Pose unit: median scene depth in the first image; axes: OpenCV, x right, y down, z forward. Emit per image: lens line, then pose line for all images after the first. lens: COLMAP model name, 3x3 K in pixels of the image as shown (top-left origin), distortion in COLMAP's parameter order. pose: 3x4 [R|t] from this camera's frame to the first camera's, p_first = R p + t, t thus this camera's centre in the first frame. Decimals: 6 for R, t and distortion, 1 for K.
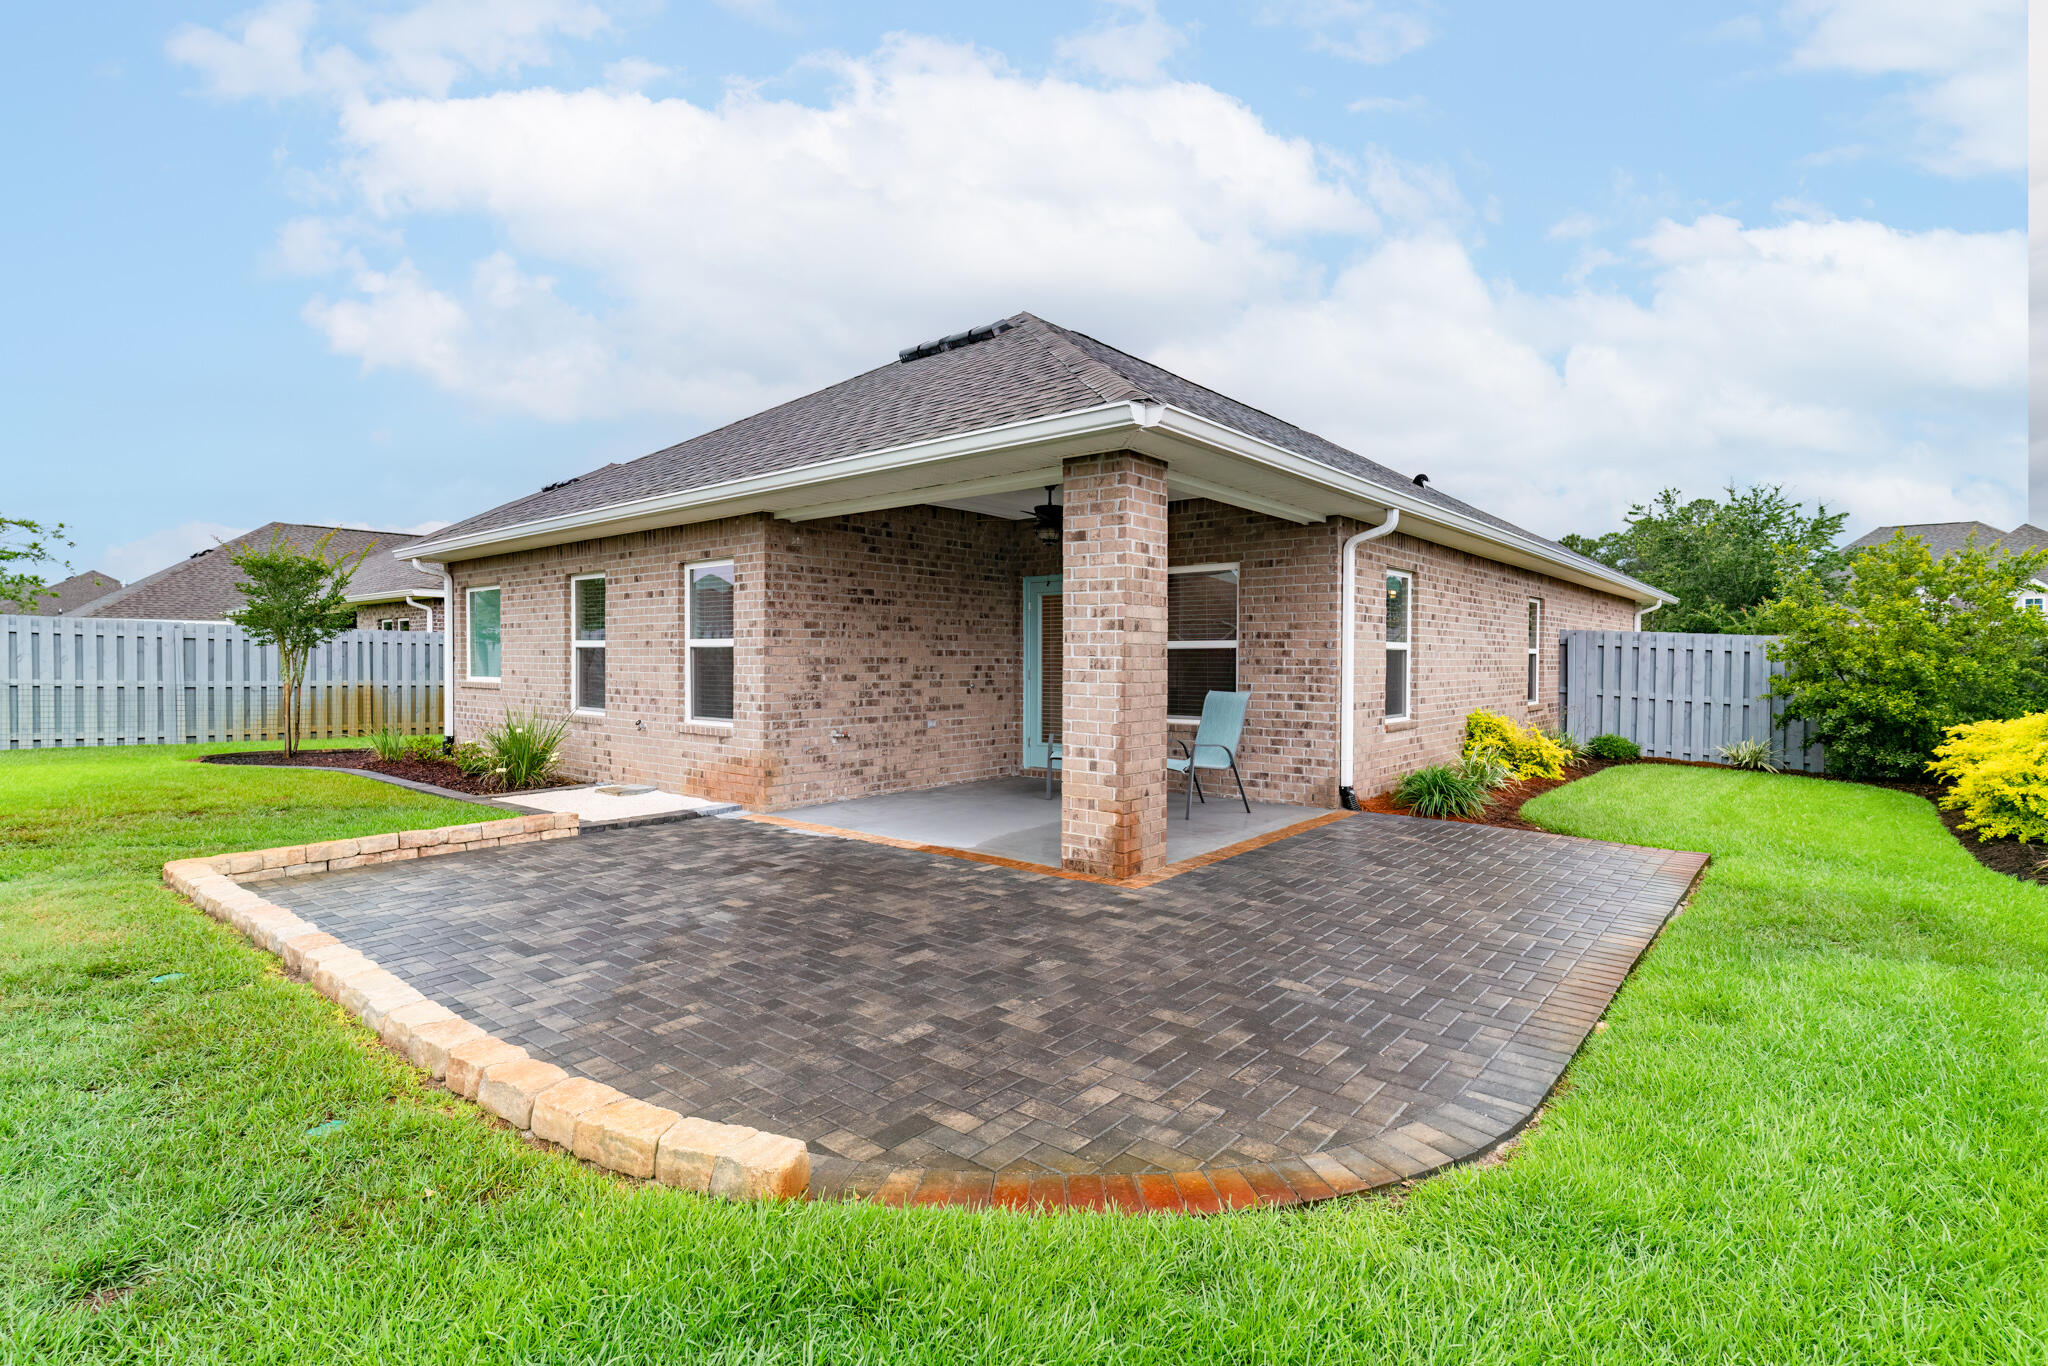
lens RADIAL K [[969.0, 0, 1030.3], [0, 969.0, 673.7], [0, 0, 1]] dist [-0.003009, -0.000600]
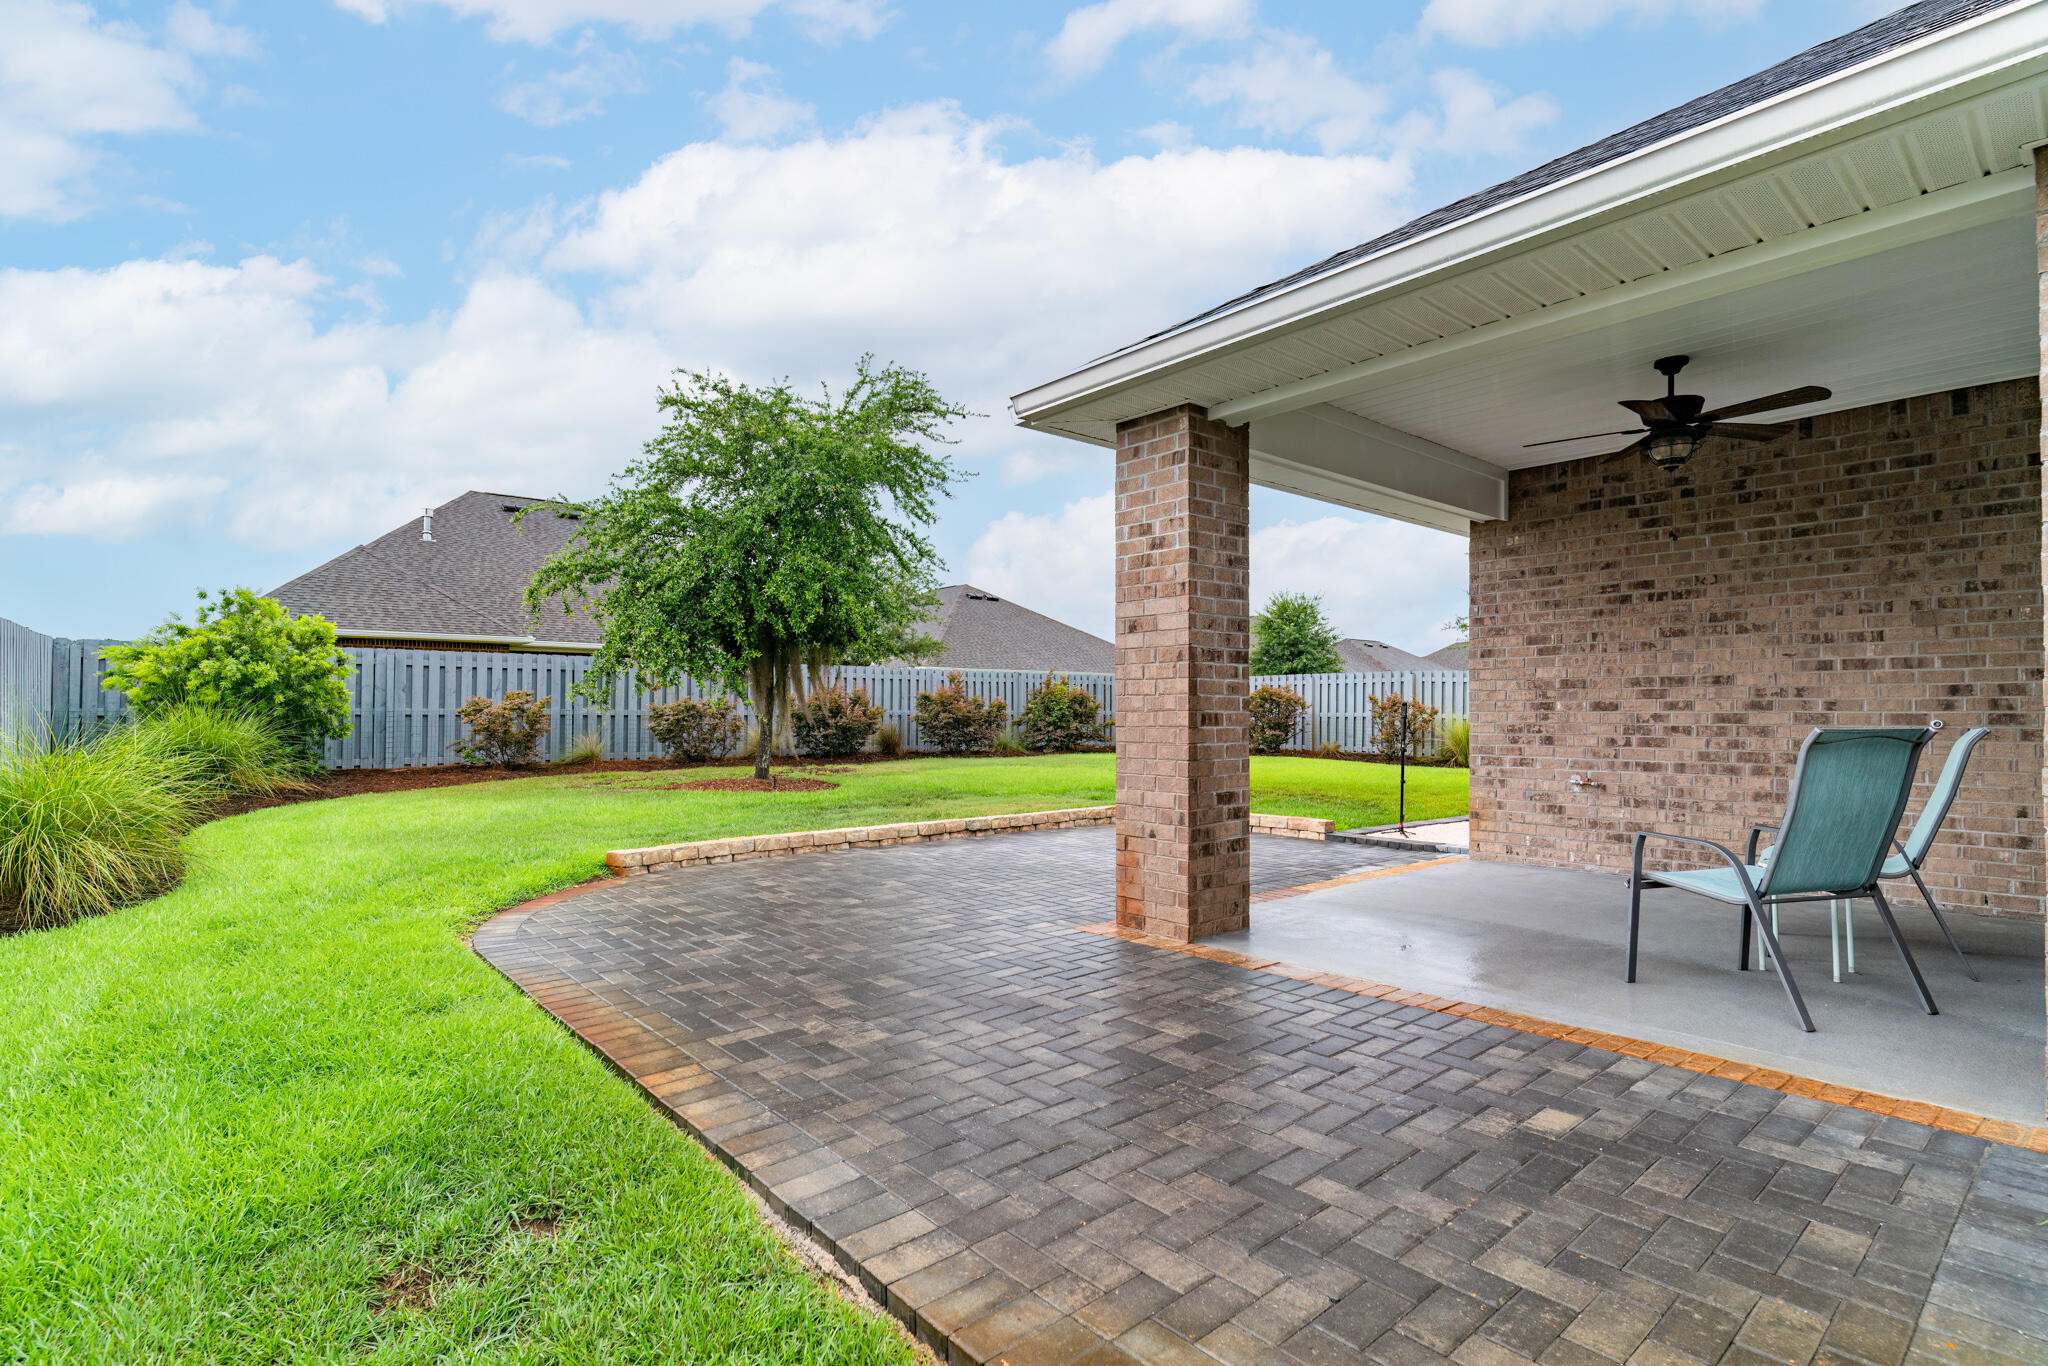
lens RADIAL K [[969.0, 0, 1002.0], [0, 969.0, 689.4], [0, 0, 1]] dist [-0.003009, -0.000600]
pose [[-0.178479, -0.028067, -0.983543, 0.616126], [-0.017611, 0.999524, -0.025328, 0.017995], [0.983786, 0.012801, -0.178888, 0.677699]]
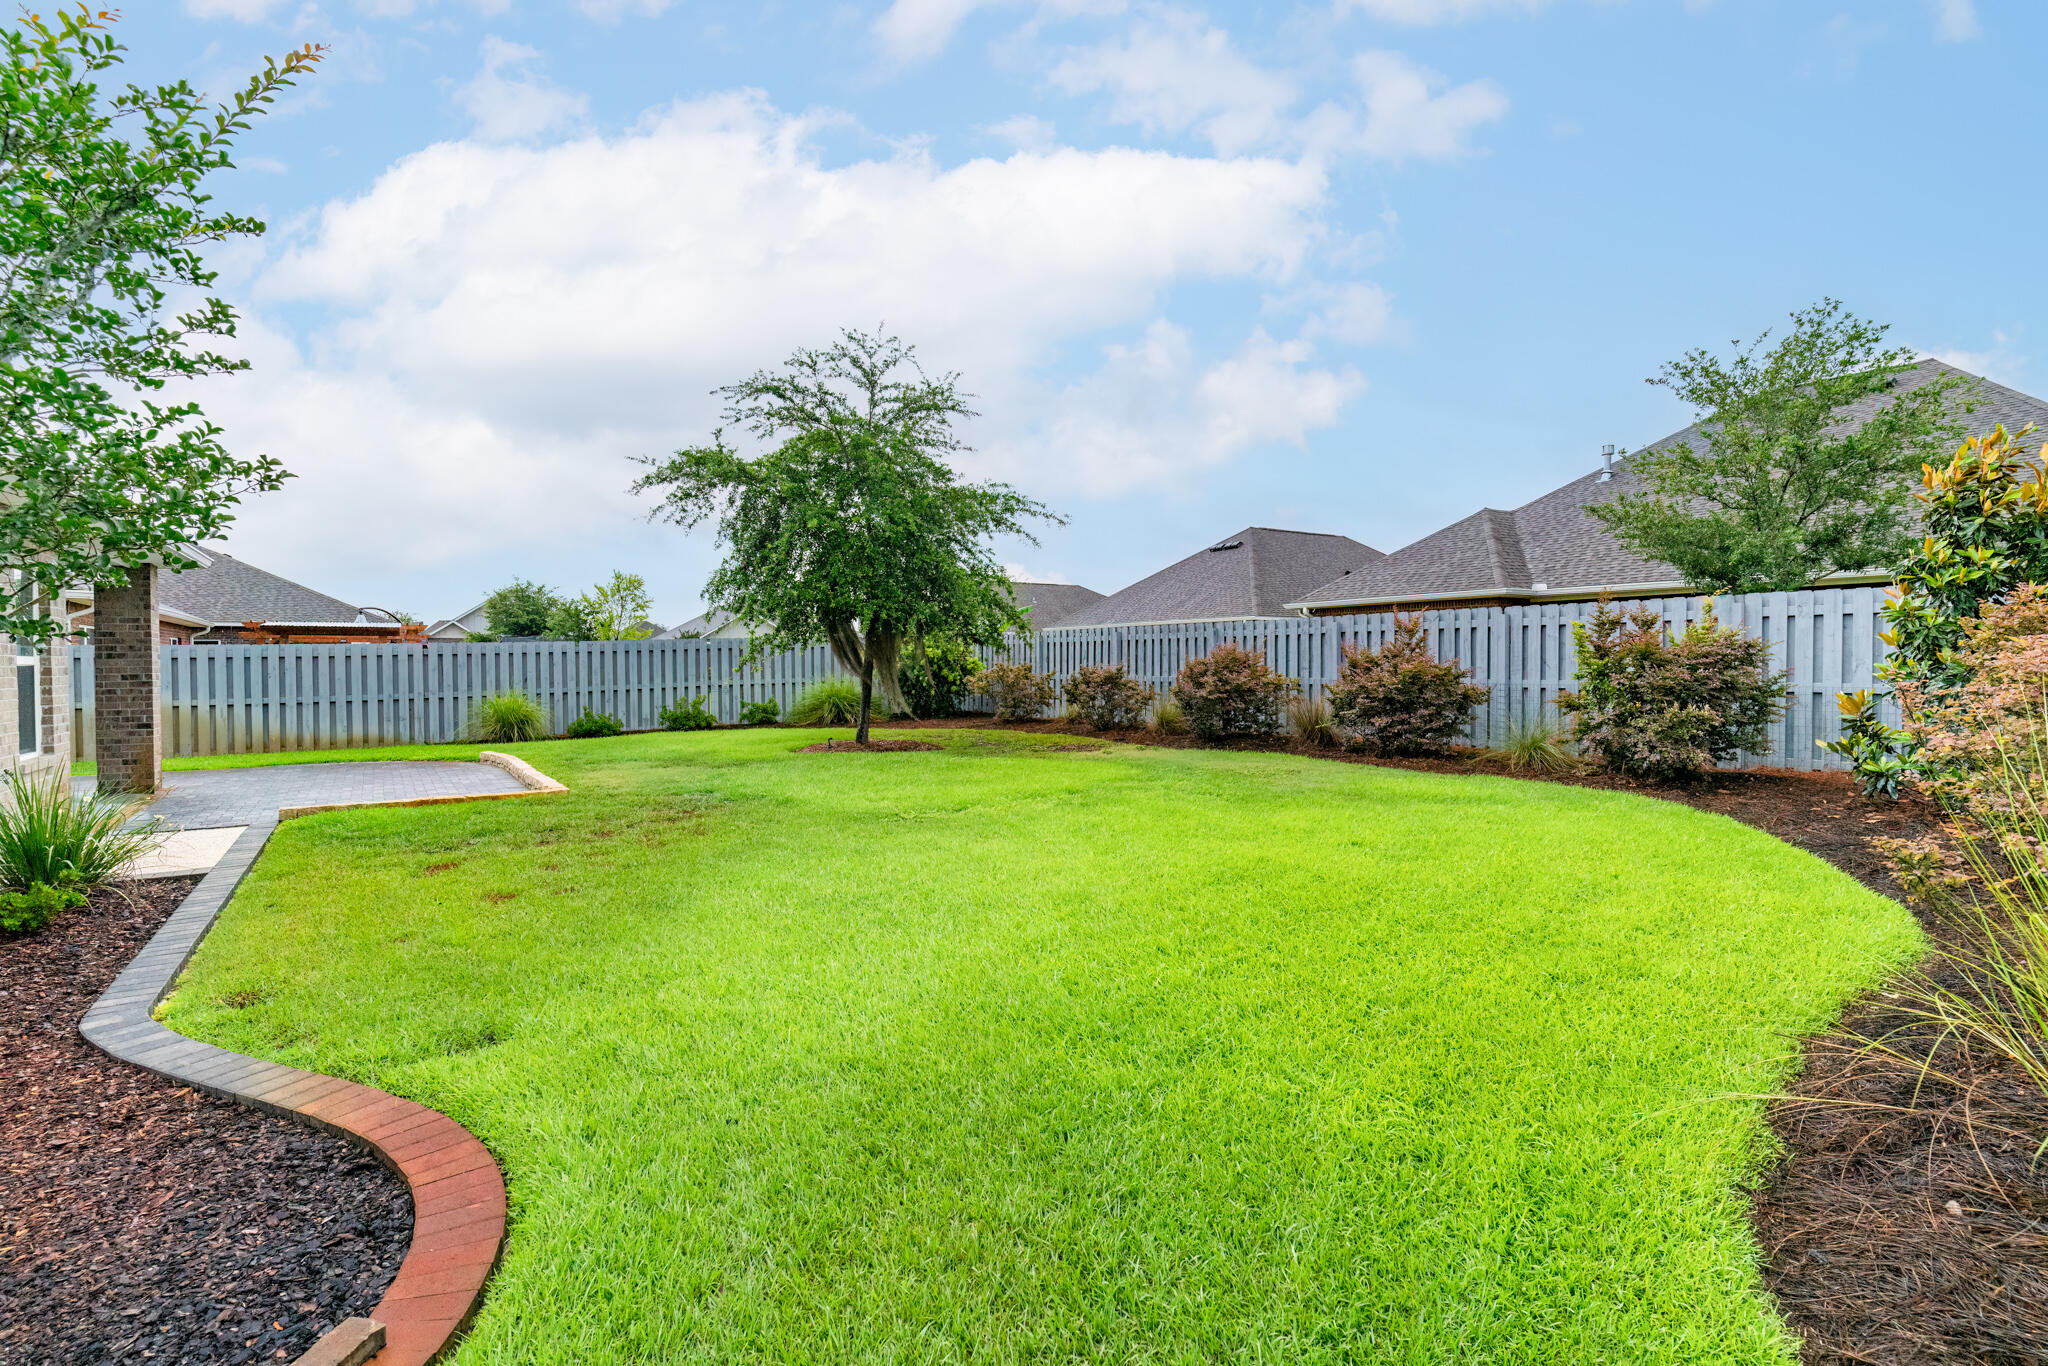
lens RADIAL K [[969.0, 0, 1028.7], [0, 969.0, 704.2], [0, 0, 1]] dist [-0.003009, -0.000600]
pose [[-0.959097, -0.009558, 0.282917, -1.408017], [0.007425, 0.998236, 0.058897, -0.037437], [-0.282981, 0.058589, -0.957334, 1.565656]]
